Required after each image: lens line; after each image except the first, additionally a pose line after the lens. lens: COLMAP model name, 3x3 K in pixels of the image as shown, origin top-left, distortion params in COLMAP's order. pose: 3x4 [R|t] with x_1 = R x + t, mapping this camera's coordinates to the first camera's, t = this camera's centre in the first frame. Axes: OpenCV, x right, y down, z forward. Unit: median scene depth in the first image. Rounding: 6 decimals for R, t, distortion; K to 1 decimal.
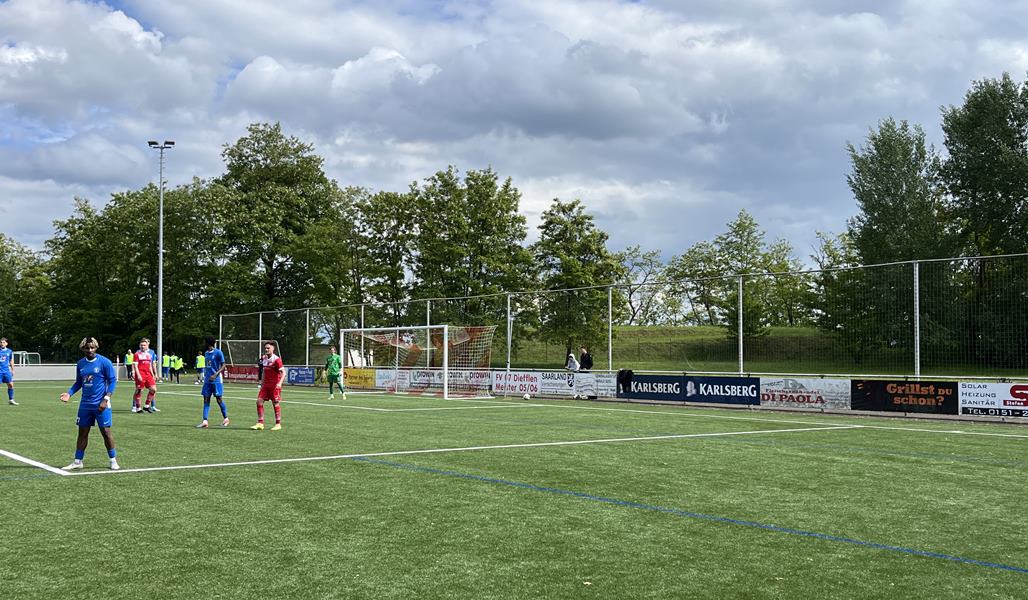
lens RADIAL K [[1061.4, 0, 514.0], [0, 1061.4, 300.0], [0, 0, 1]] dist [0.004029, 0.010539]
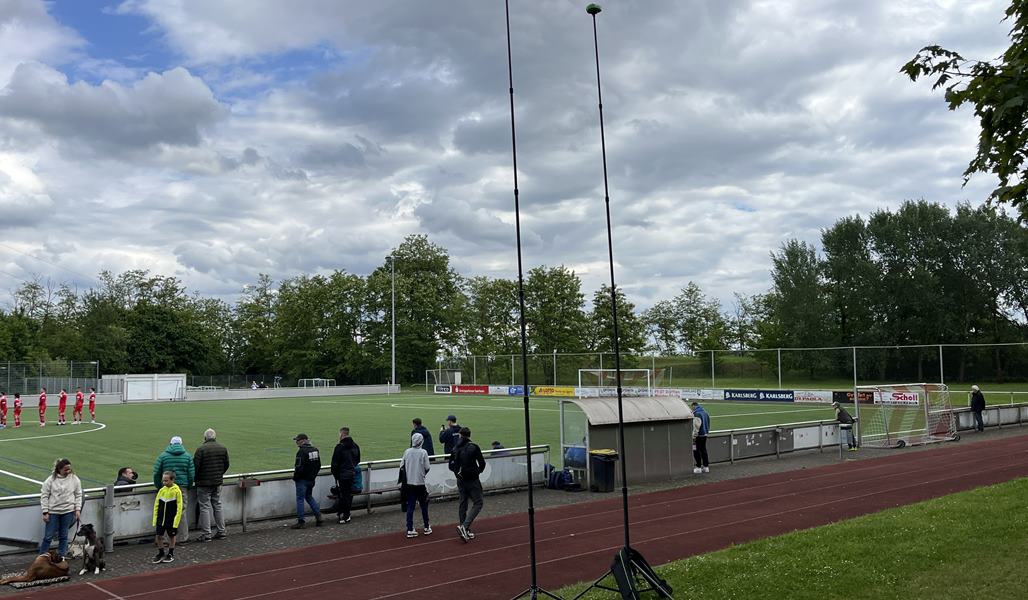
lens RADIAL K [[873.4, 0, 514.0], [0, 873.4, 300.0], [0, 0, 1]] dist [0.005765, 0.006256]
pose [[0.995828, -0.005308, 0.091095, -0.235537], [0.007544, 0.999678, -0.024227, -0.037222], [-0.090937, 0.024813, 0.995547, -0.385872]]
